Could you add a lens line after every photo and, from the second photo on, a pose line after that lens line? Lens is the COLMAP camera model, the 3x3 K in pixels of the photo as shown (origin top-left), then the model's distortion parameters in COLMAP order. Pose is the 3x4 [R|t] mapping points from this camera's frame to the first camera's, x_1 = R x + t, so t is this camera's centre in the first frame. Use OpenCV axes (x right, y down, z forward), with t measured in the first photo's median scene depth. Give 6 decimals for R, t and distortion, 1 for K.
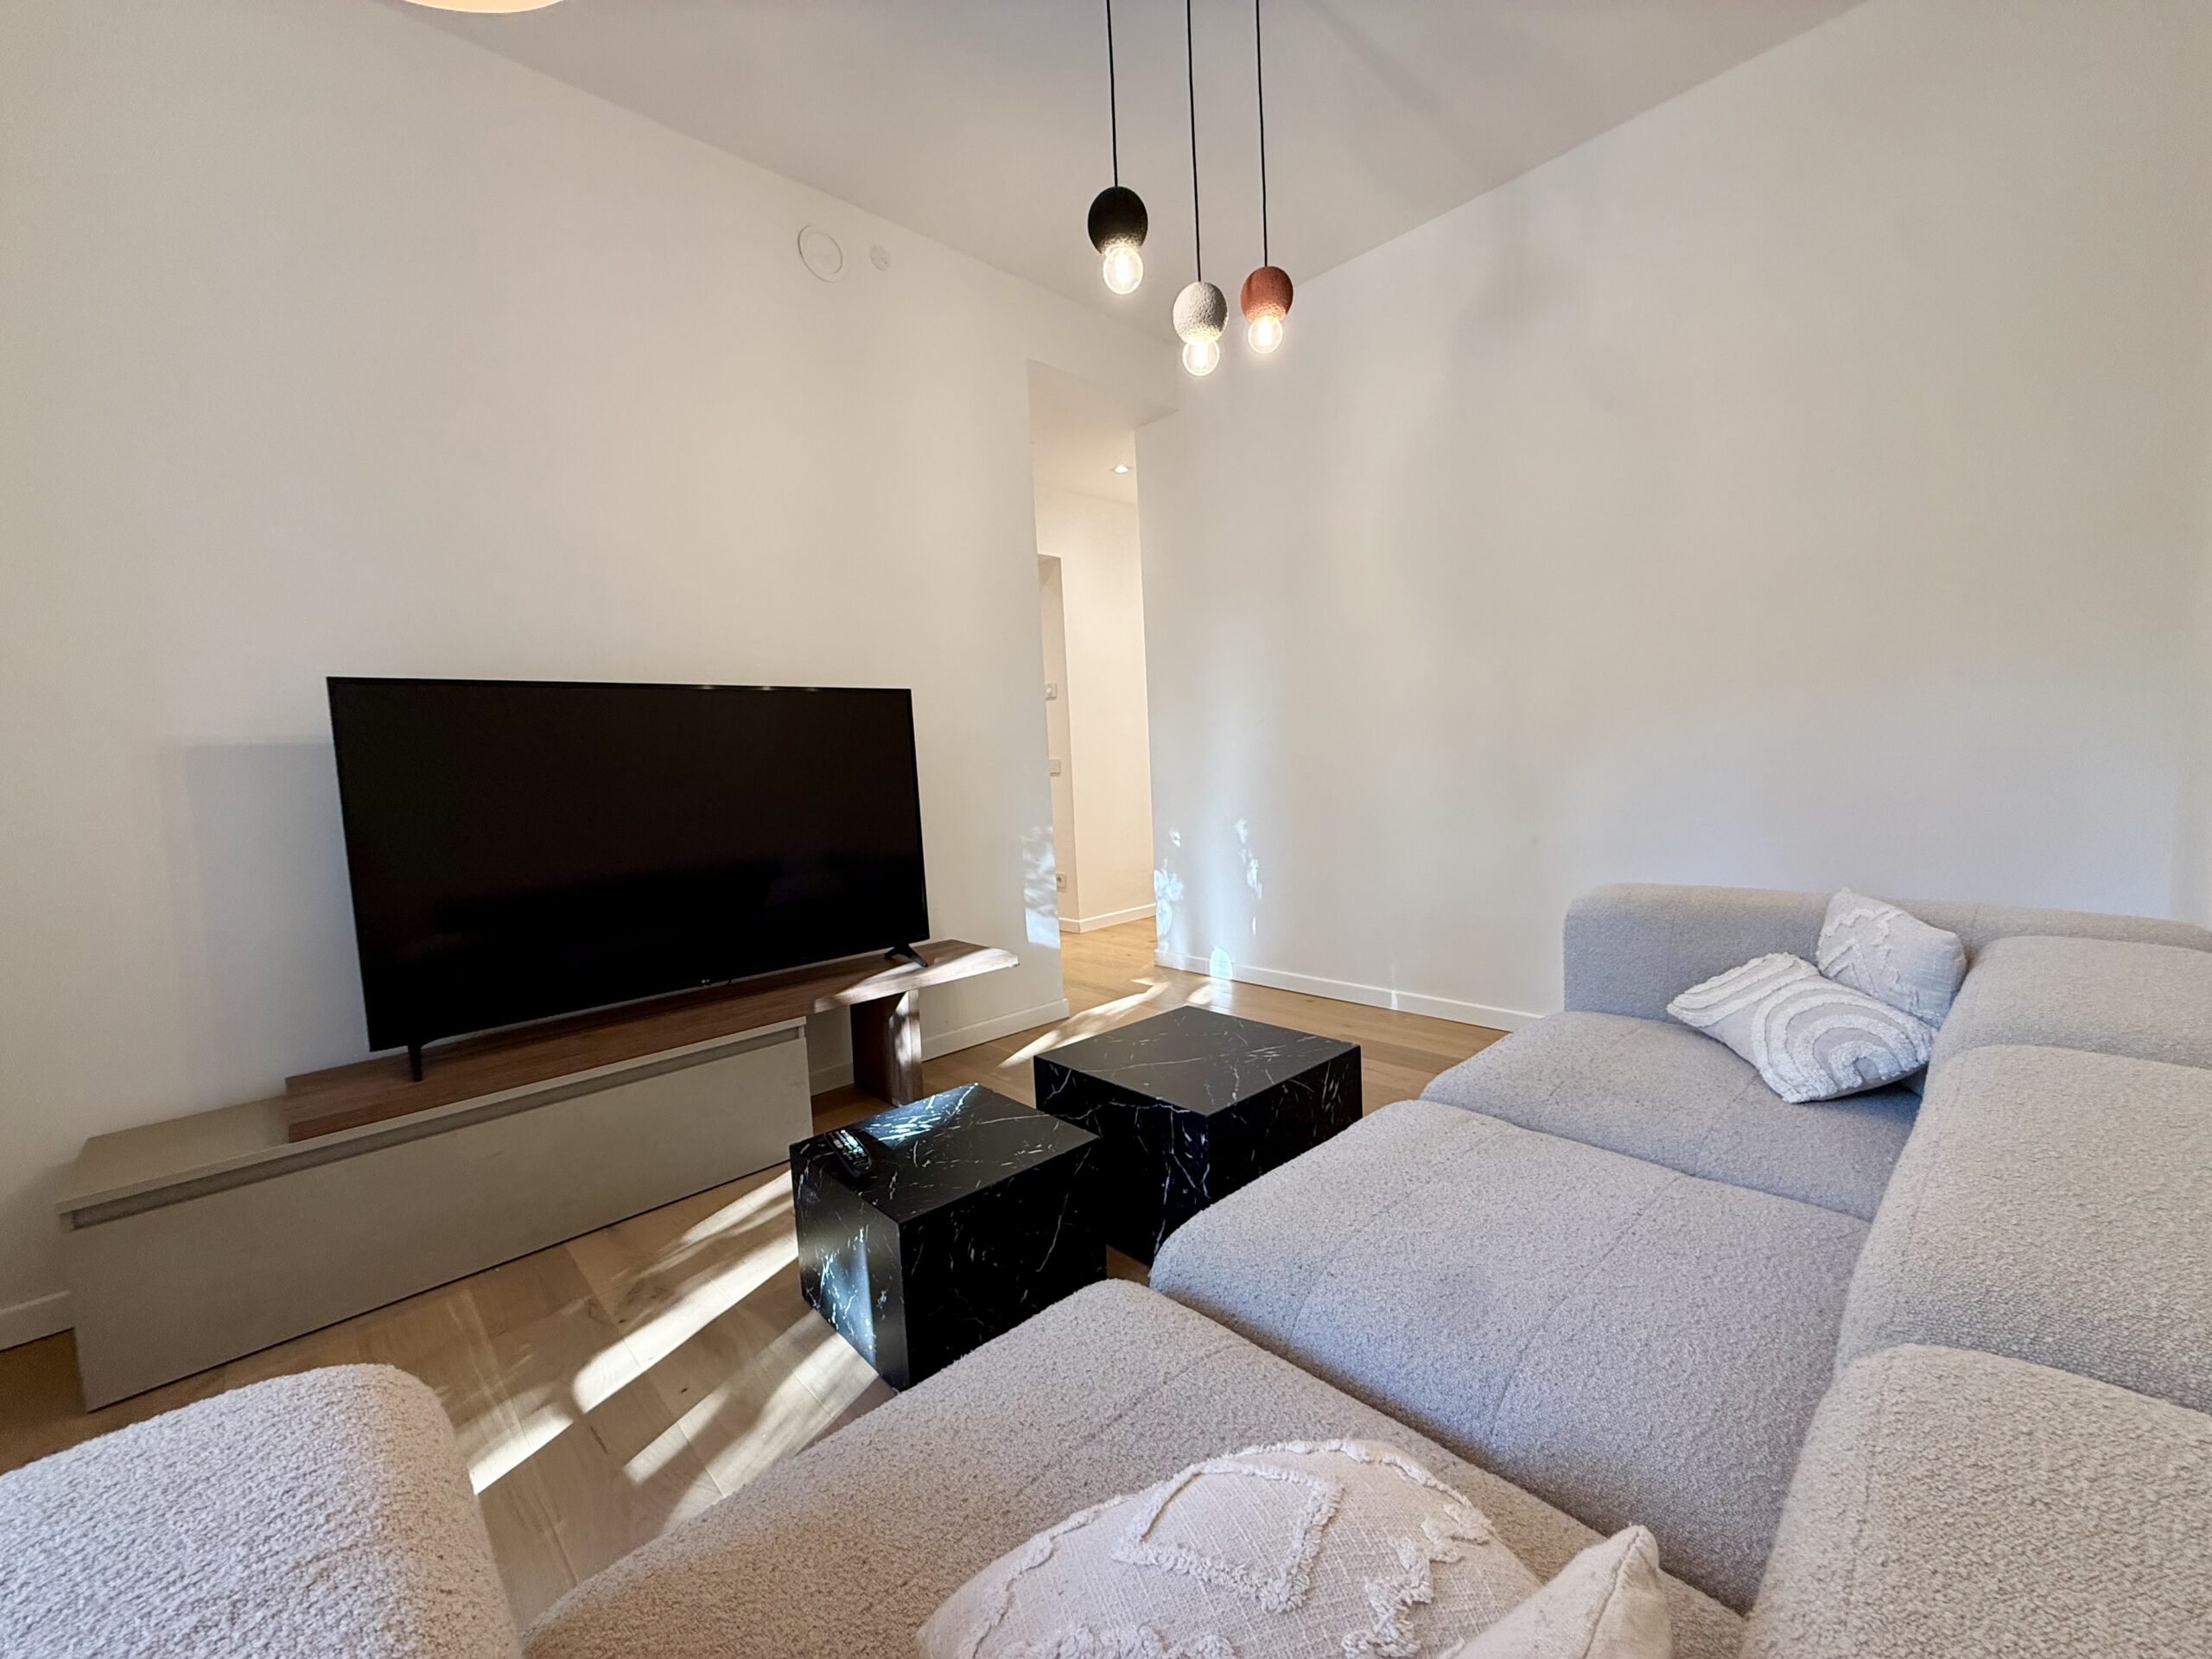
lens RADIAL K [[877.0, 0, 1097.8], [0, 877.0, 829.4], [0, 0, 1]] dist [0.000514, -0.000120]
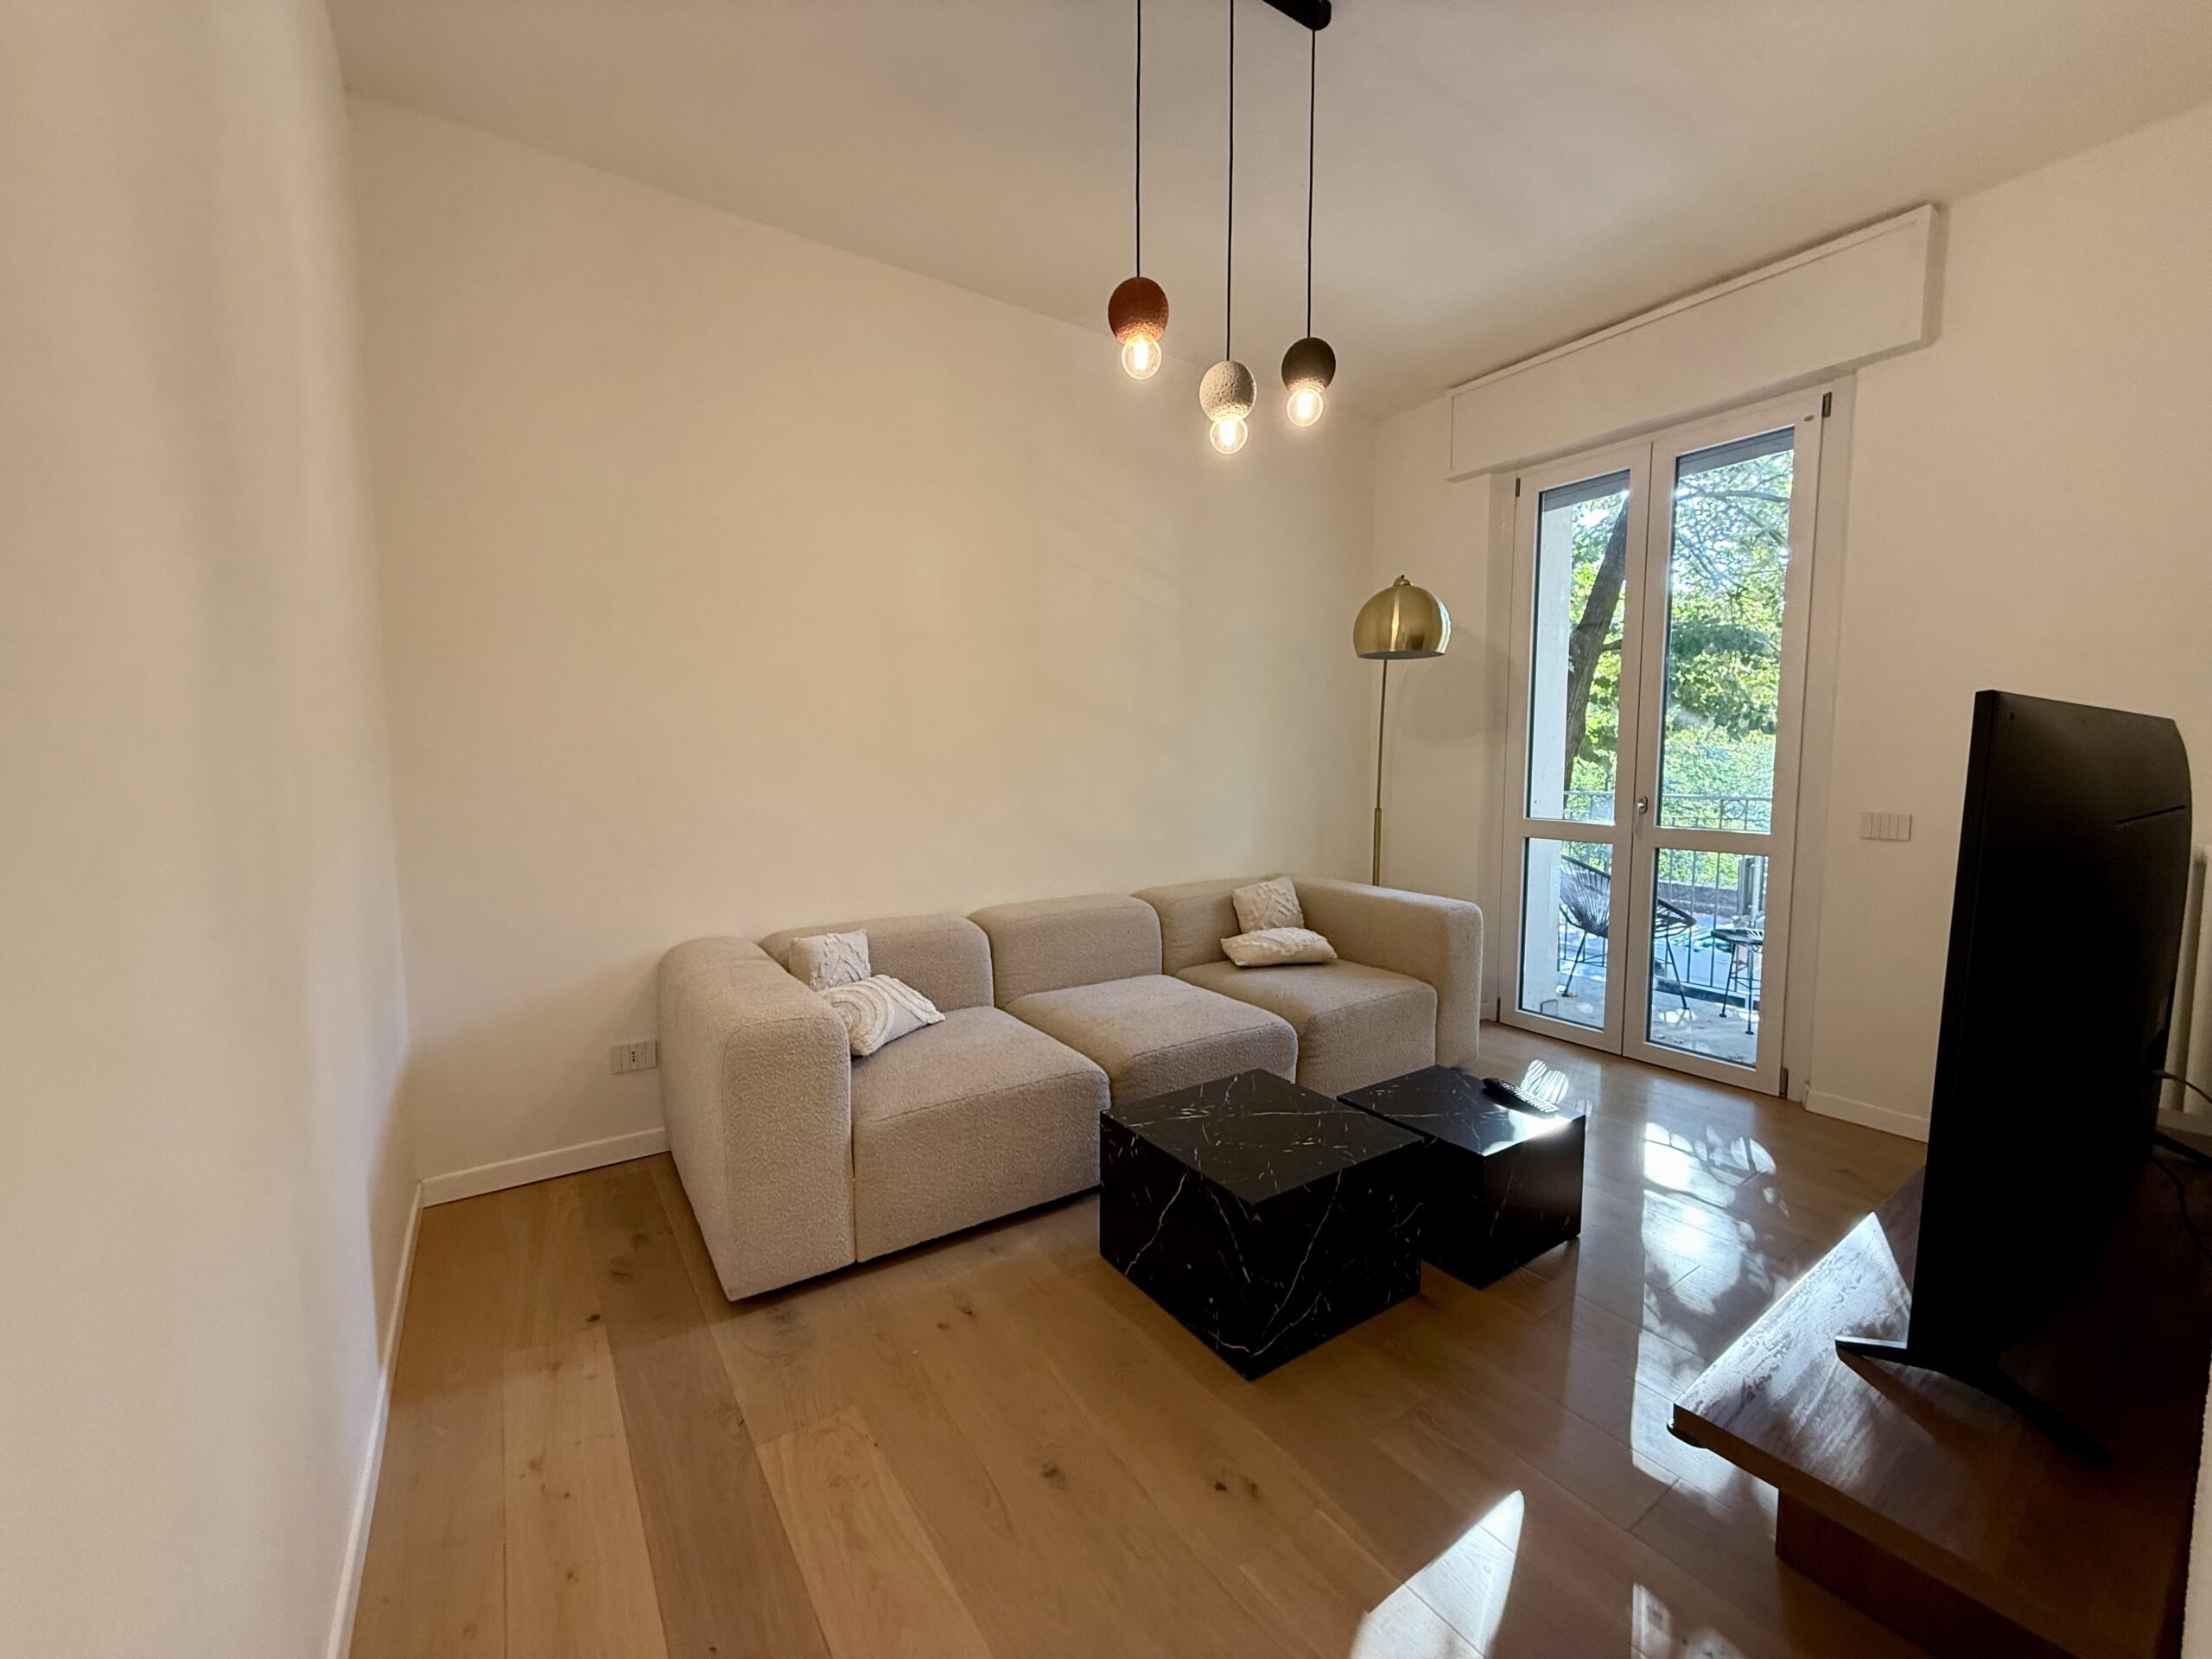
lens RADIAL K [[877.0, 0, 1097.8], [0, 877.0, 829.4], [0, 0, 1]] dist [0.000514, -0.000120]
pose [[-0.987015, 0.037817, 0.156115, 0.142232], [0.061456, 0.986851, 0.149494, -0.287894], [-0.148409, 0.157146, -0.976360, 2.258489]]
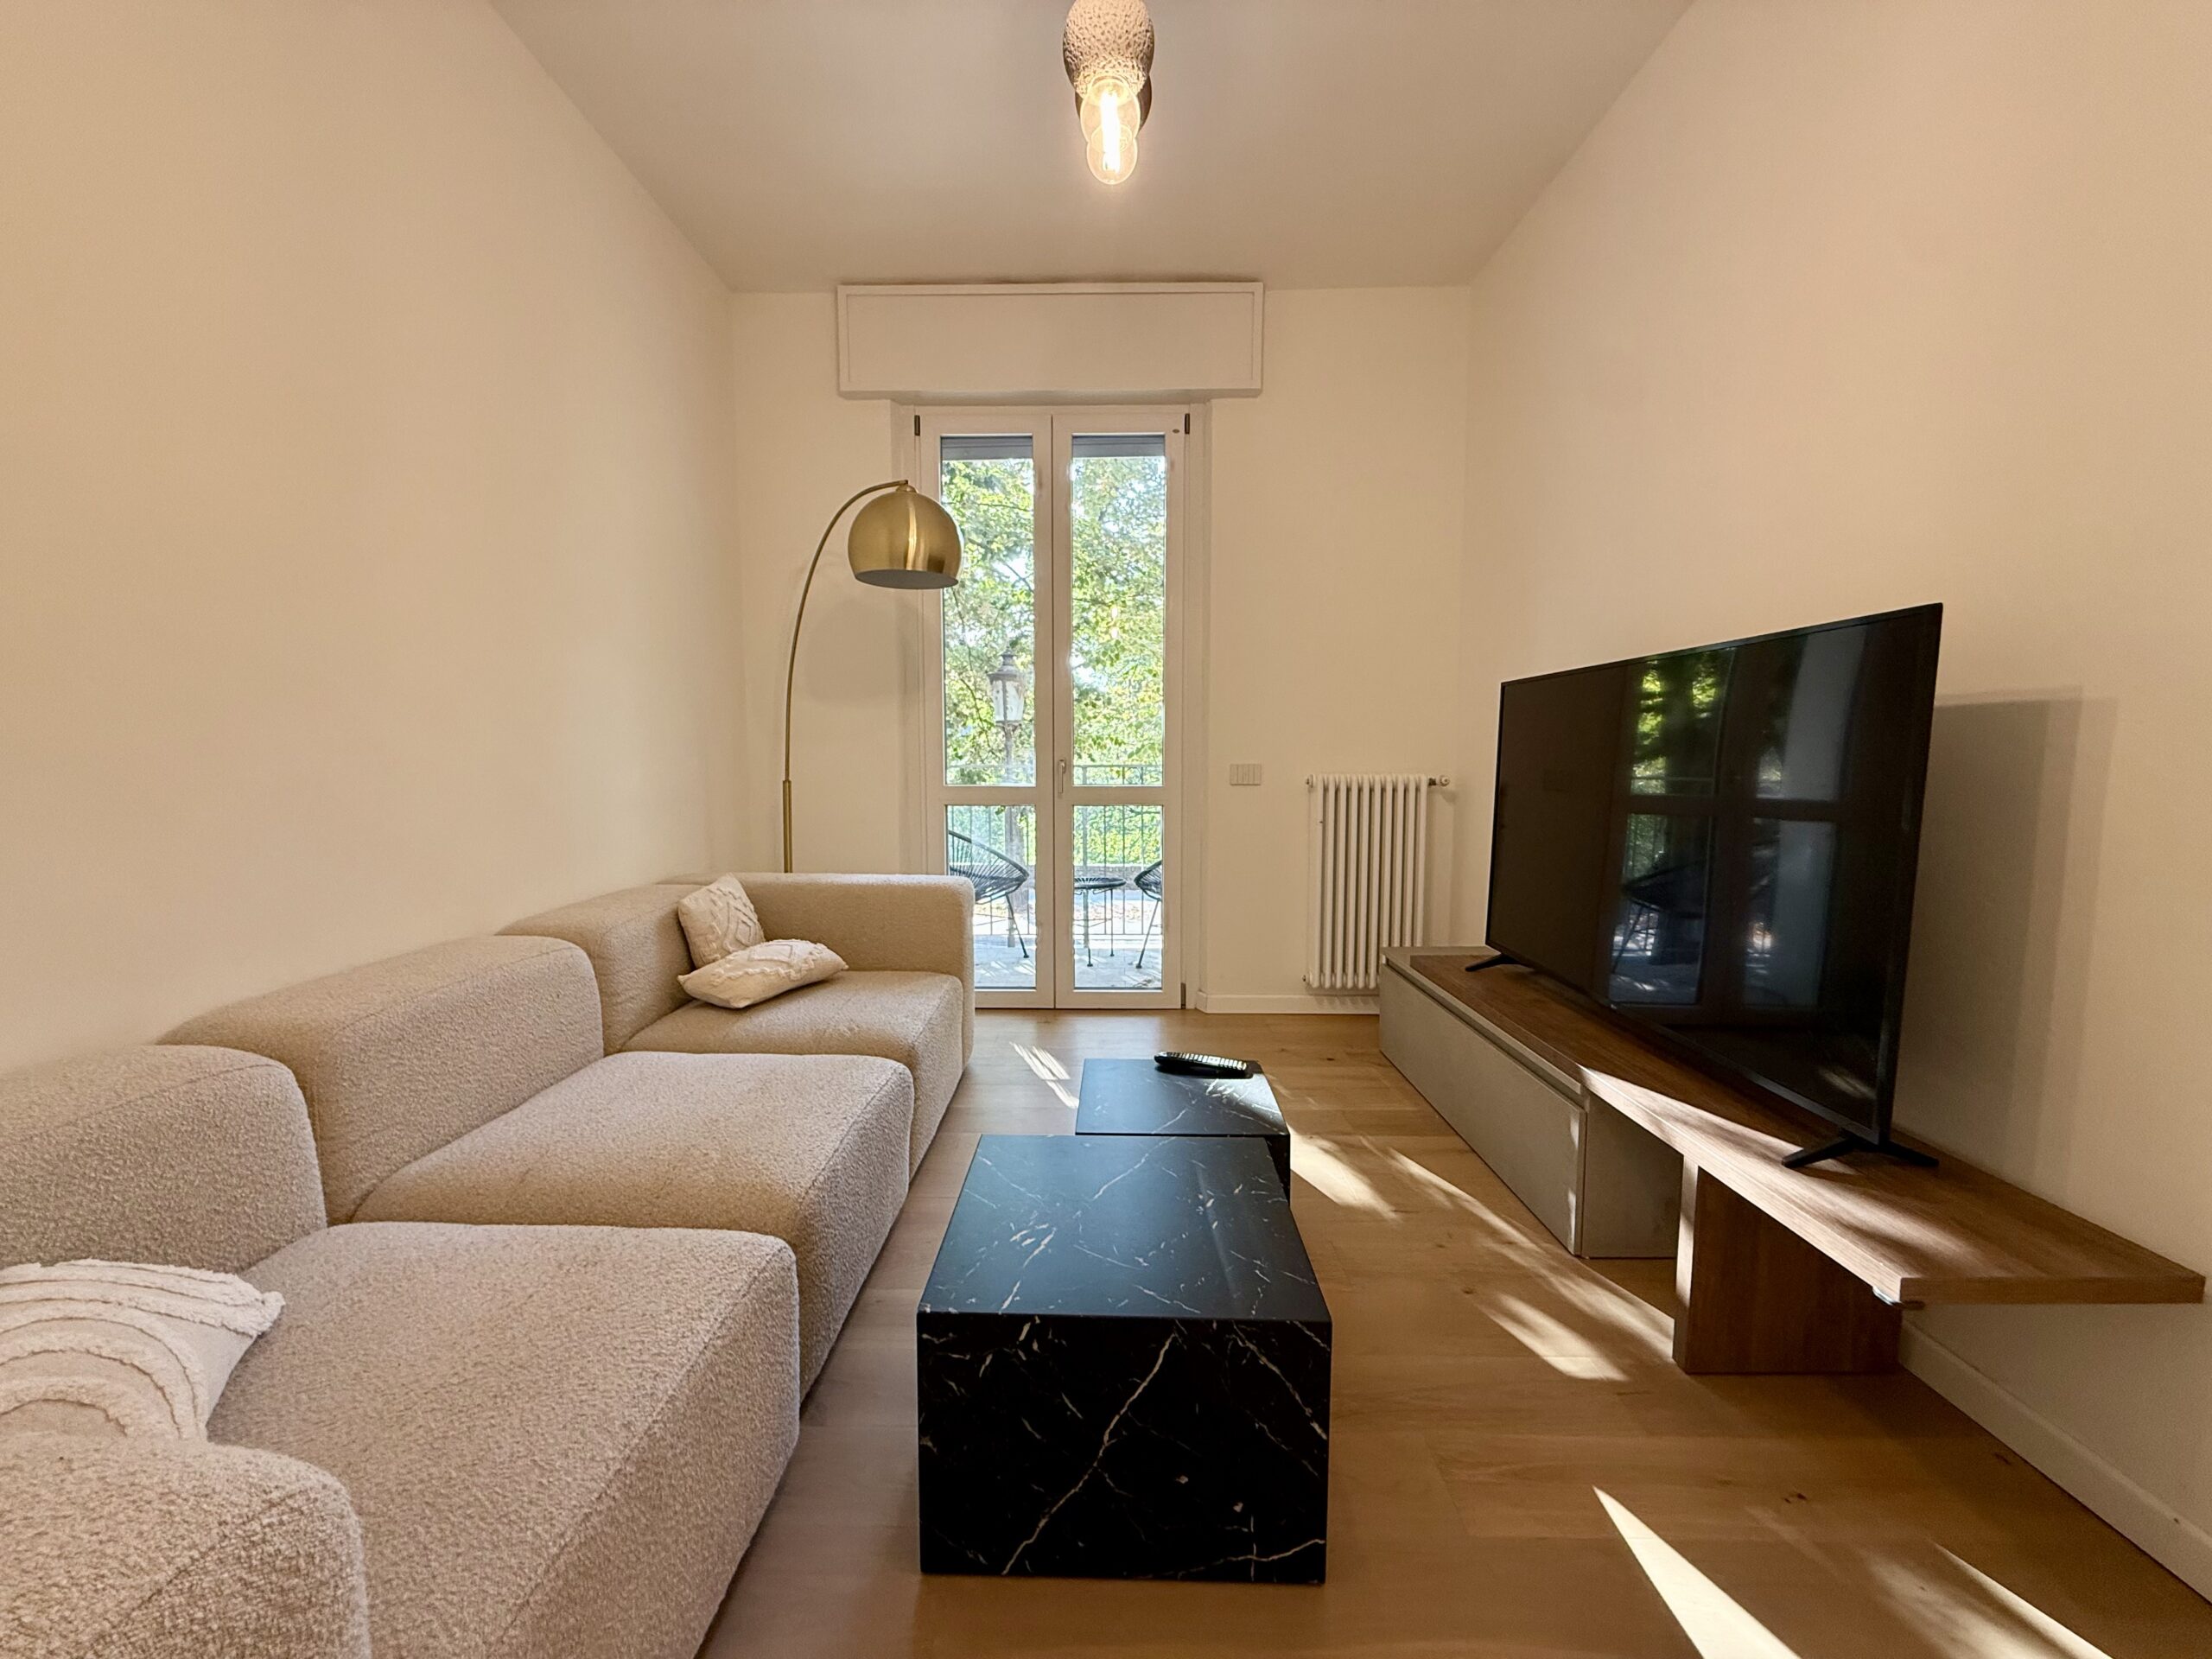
lens RADIAL K [[877.0, 0, 1097.8], [0, 877.0, 829.4], [0, 0, 1]] dist [0.000514, -0.000120]
pose [[-0.690308, 0.110353, -0.715050, 0.670385], [-0.021414, 0.984751, 0.172649, -0.182005], [0.723198, 0.134493, -0.677419, 1.616924]]
